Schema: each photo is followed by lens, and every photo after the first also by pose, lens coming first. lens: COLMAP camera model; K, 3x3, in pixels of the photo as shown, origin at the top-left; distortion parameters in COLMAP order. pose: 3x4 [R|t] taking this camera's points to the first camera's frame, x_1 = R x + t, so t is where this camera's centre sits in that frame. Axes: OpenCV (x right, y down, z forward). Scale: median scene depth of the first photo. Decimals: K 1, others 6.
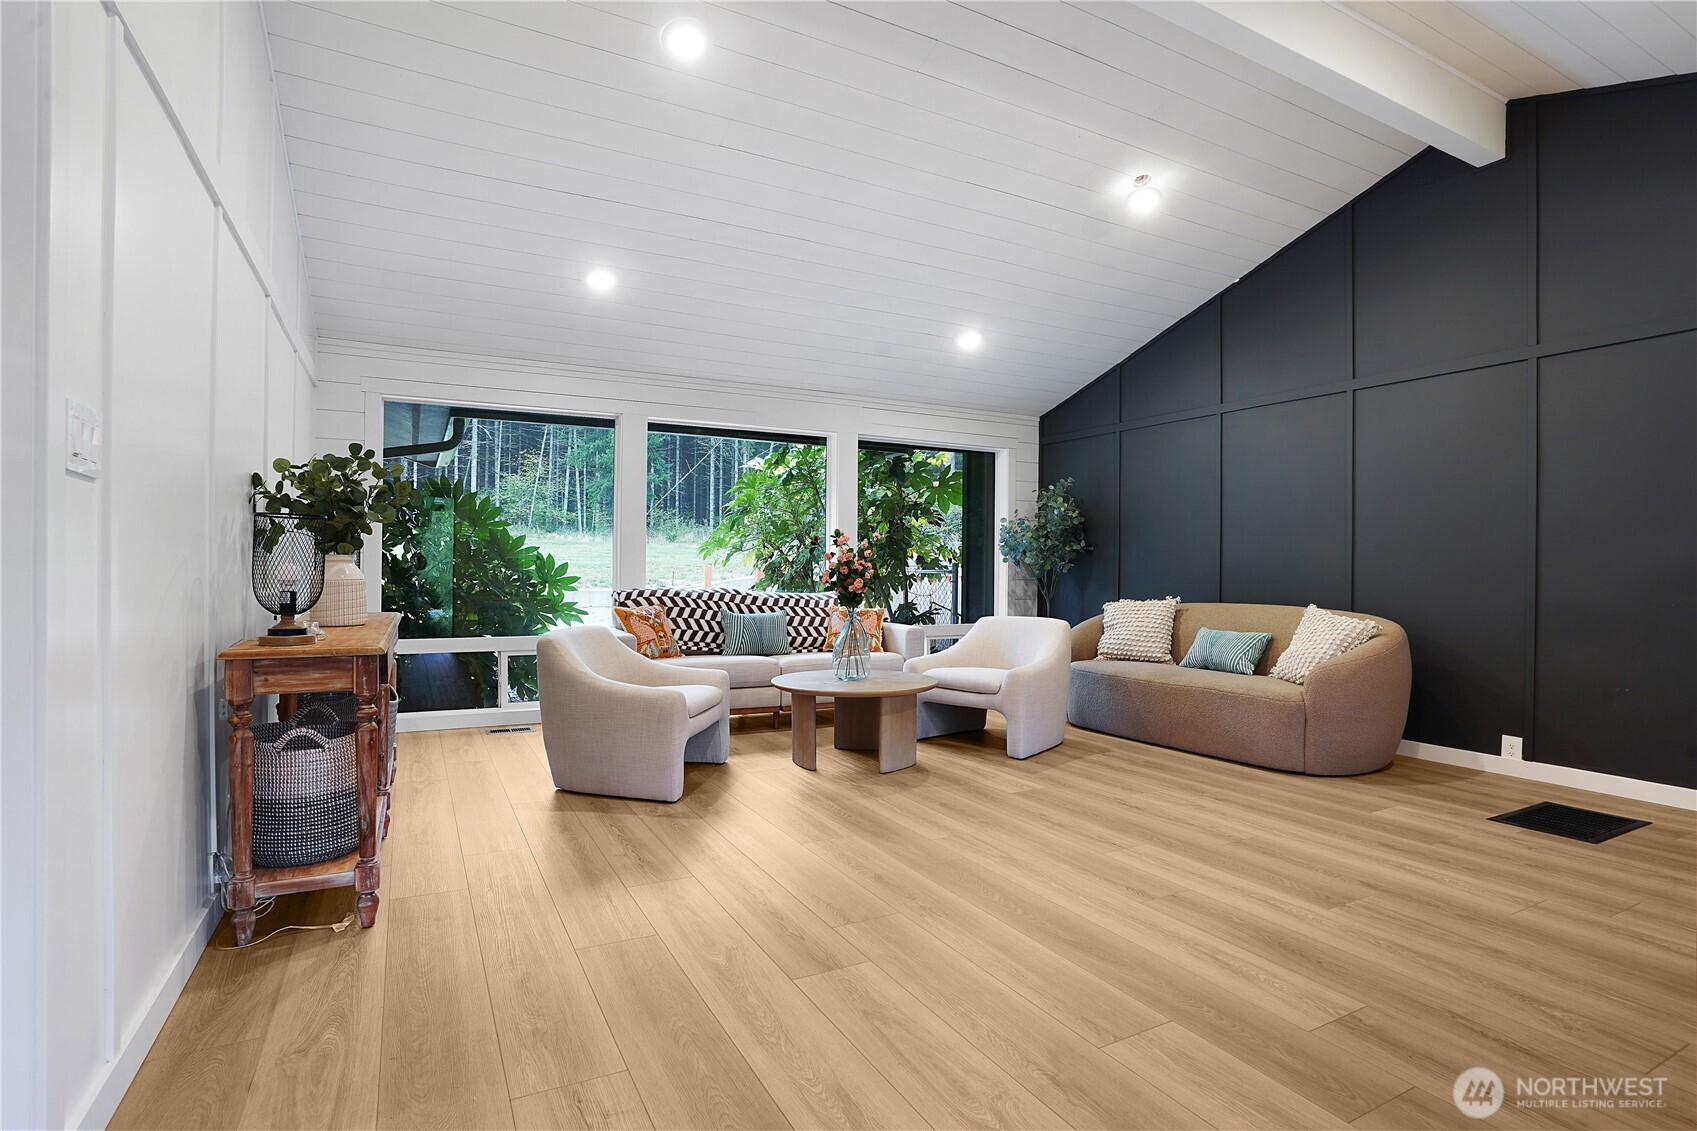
lens RADIAL K [[839.2, 0, 842.6], [0, 839.2, 569.1], [0, 0, 1]] dist [-0.076884, 0.035208]
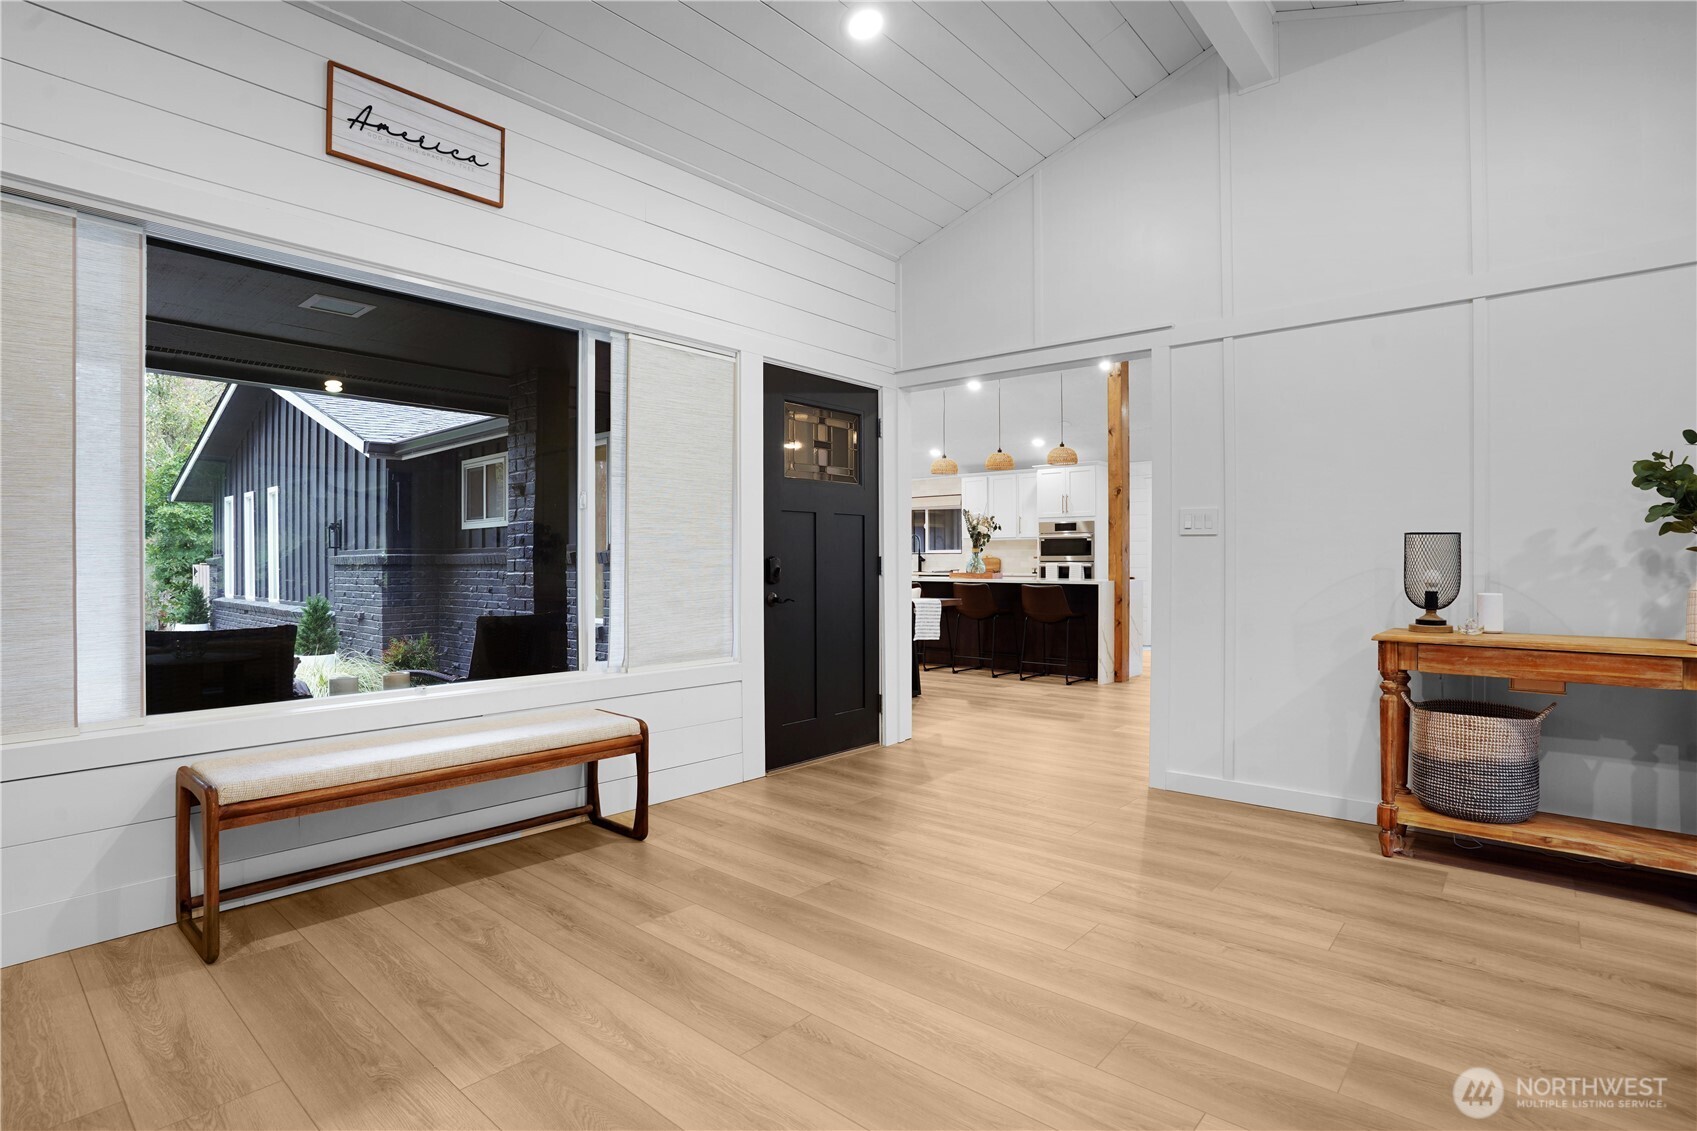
lens RADIAL K [[839.2, 0, 845.0], [0, 839.2, 563.5], [0, 0, 1]] dist [-0.076884, 0.035208]
pose [[-0.931198, -0.008075, -0.364424, 0.685147], [-0.008490, 0.999964, -0.000462, -0.007607], [0.364414, 0.002664, -0.931233, 1.920775]]
